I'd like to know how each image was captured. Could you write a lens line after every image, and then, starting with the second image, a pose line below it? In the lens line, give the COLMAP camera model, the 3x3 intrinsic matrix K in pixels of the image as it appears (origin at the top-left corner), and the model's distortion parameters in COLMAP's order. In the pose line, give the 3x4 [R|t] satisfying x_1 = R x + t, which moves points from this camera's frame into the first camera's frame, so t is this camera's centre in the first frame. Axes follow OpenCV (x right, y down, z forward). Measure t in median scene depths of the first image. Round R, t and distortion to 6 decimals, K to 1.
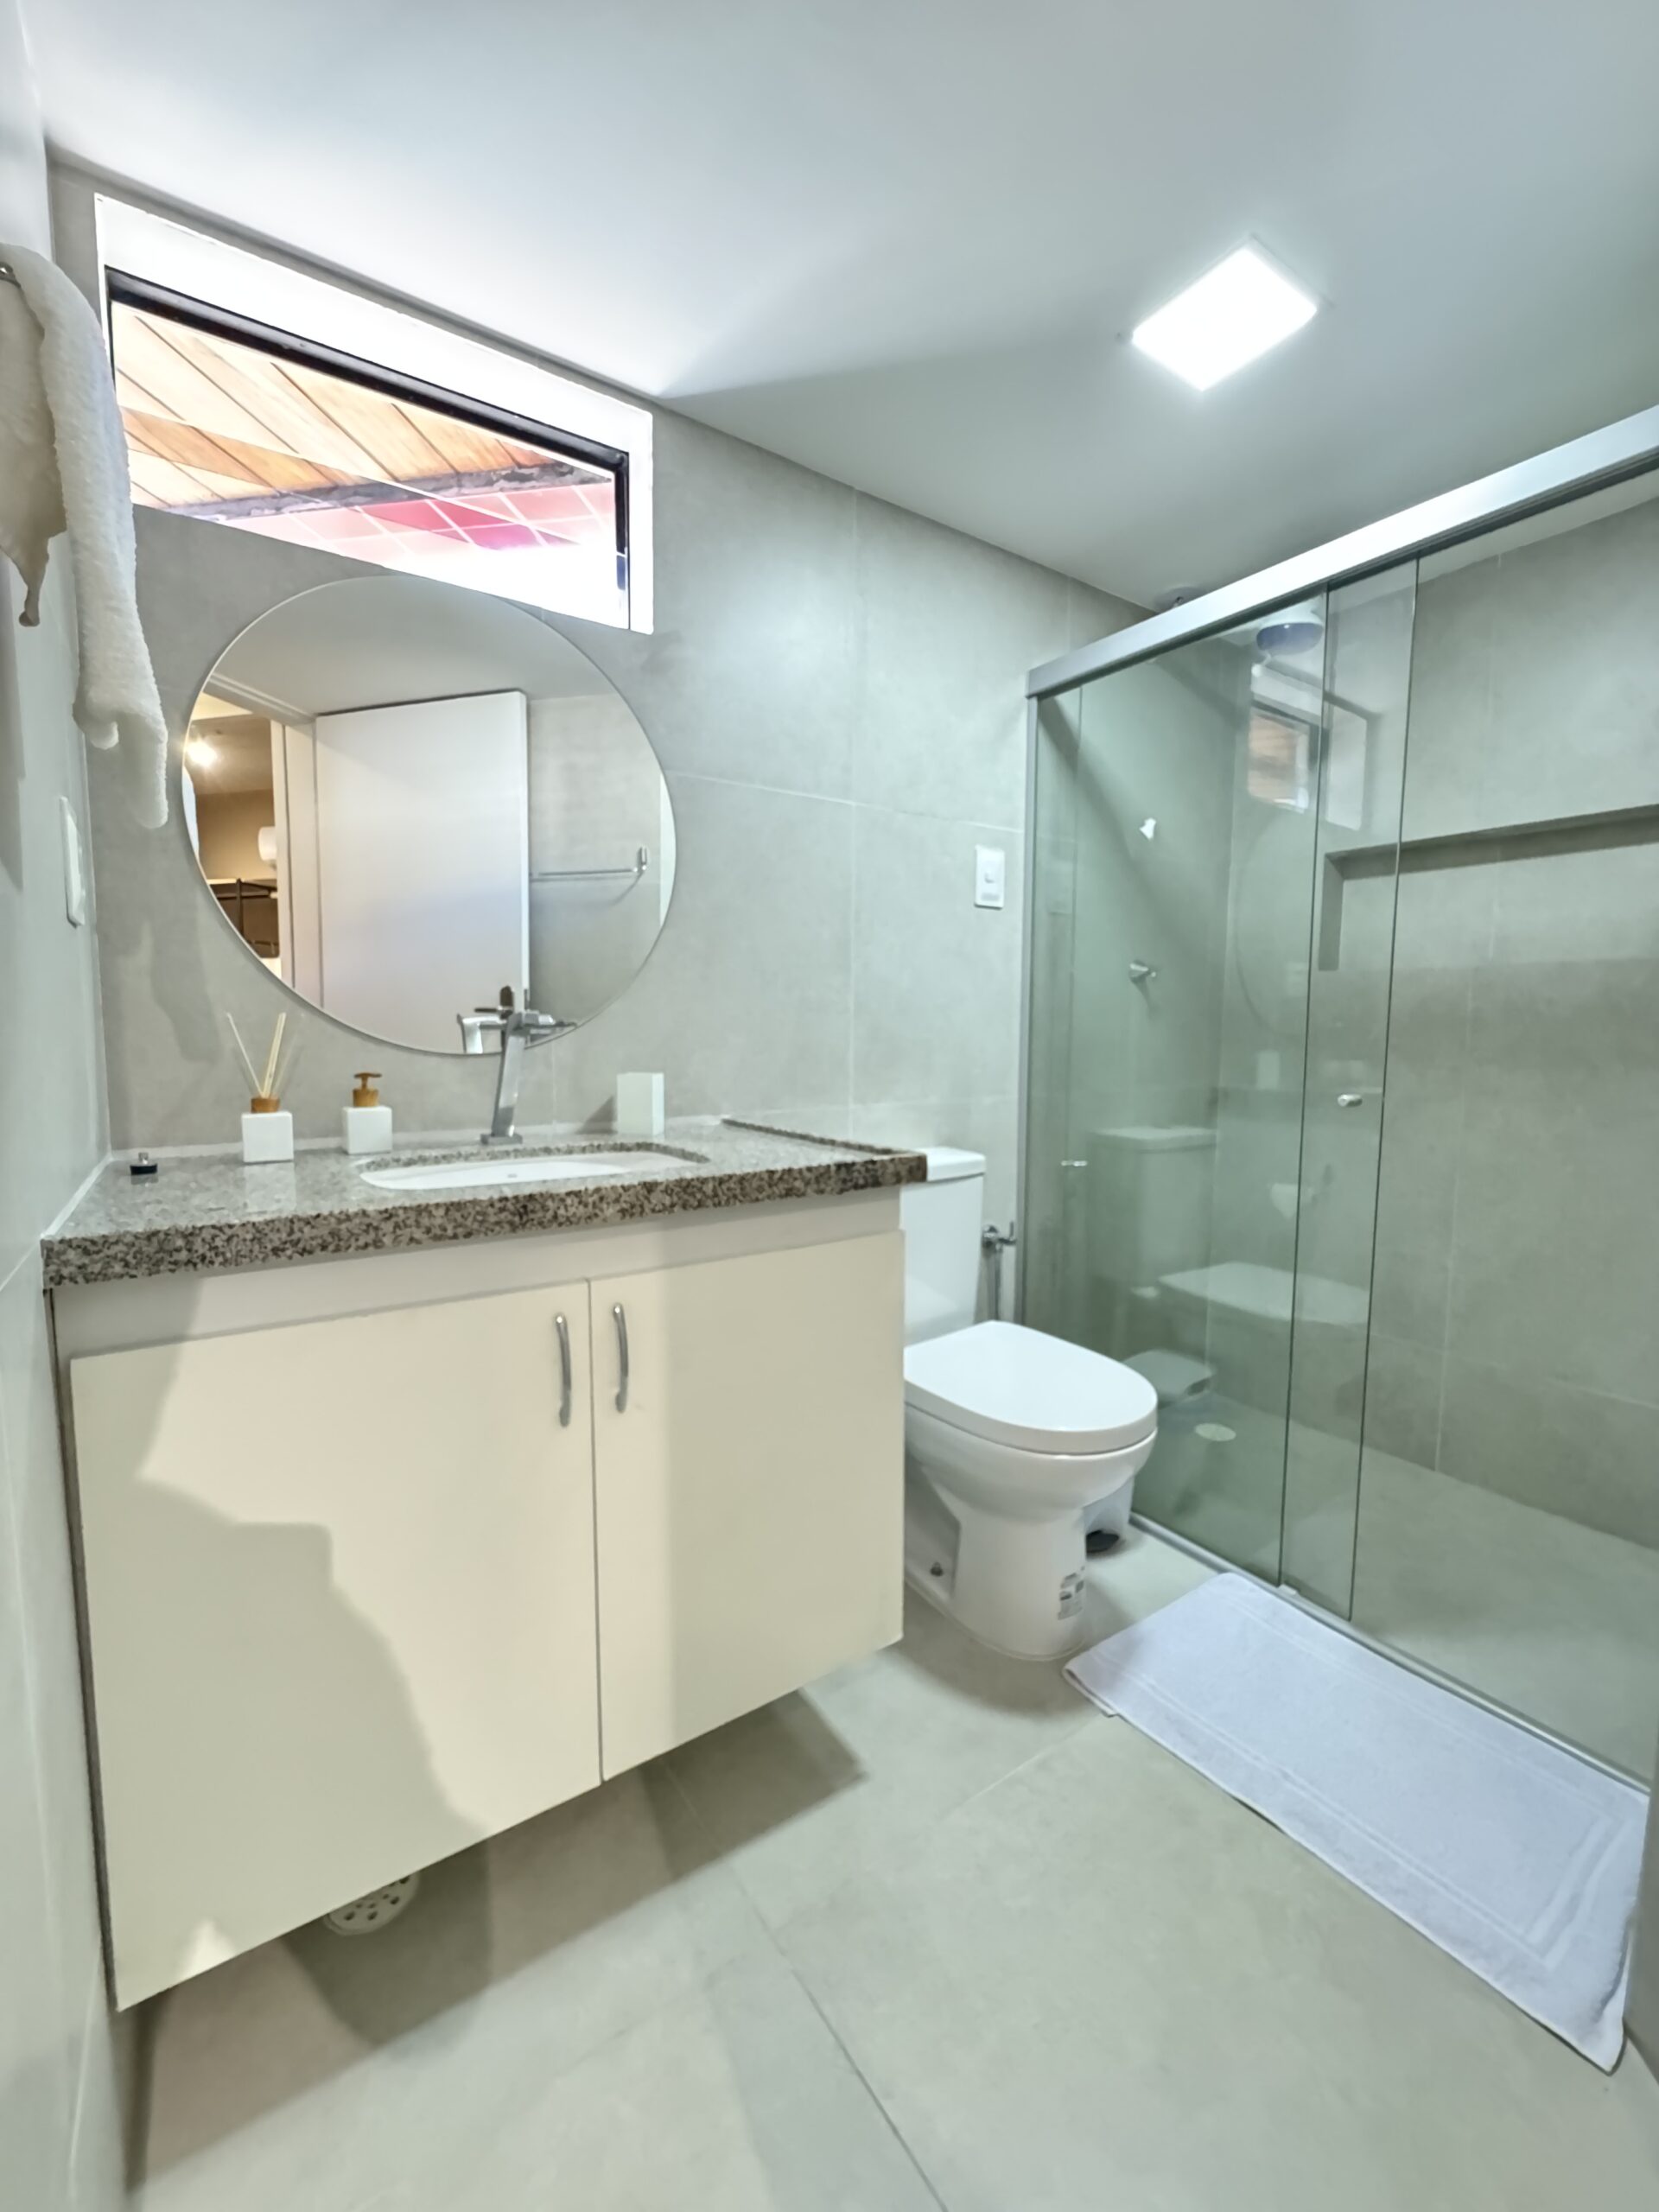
lens RADIAL K [[912.1, 0, 829.5], [0, 912.1, 1106.0], [0, 0, 1]] dist [0.002652, 0.000049]
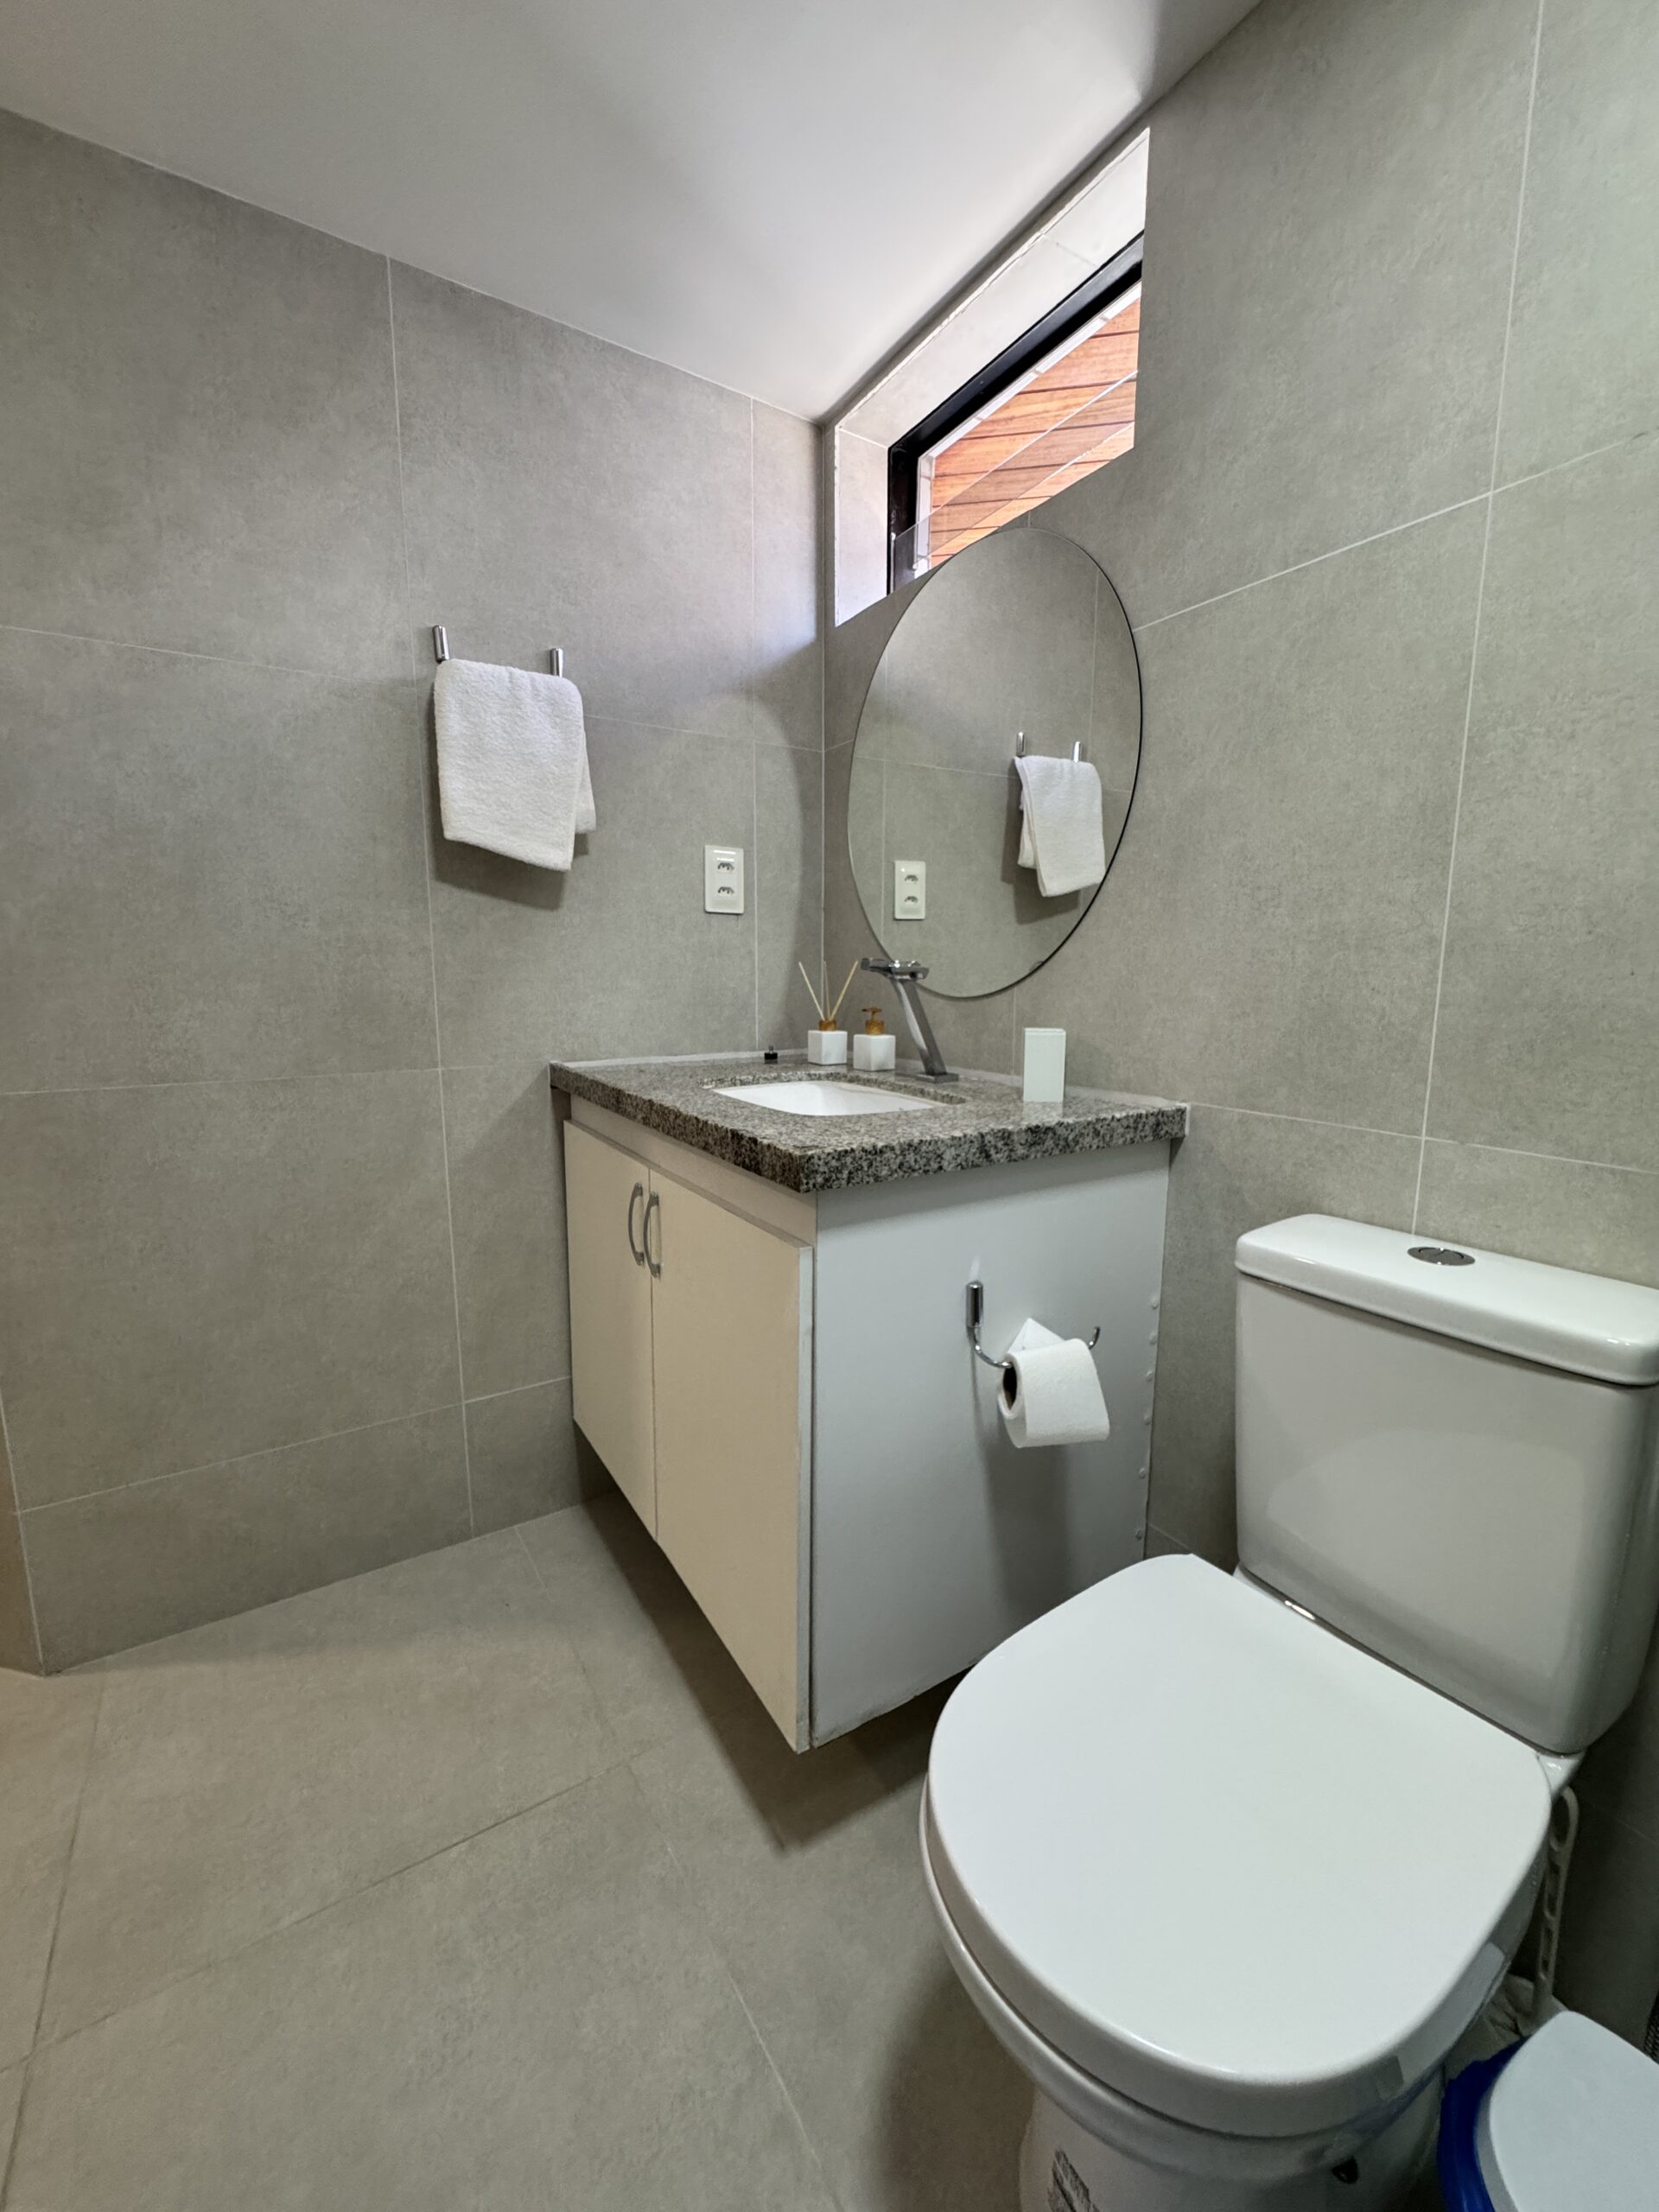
lens RADIAL K [[912.1, 0, 829.5], [0, 912.1, 1106.0], [0, 0, 1]] dist [0.002652, 0.000049]
pose [[-0.050157, 0.153836, -0.986823, 0.681370], [-0.089727, 0.983377, 0.157859, -0.085603], [0.994703, 0.096463, -0.035520, 0.883750]]
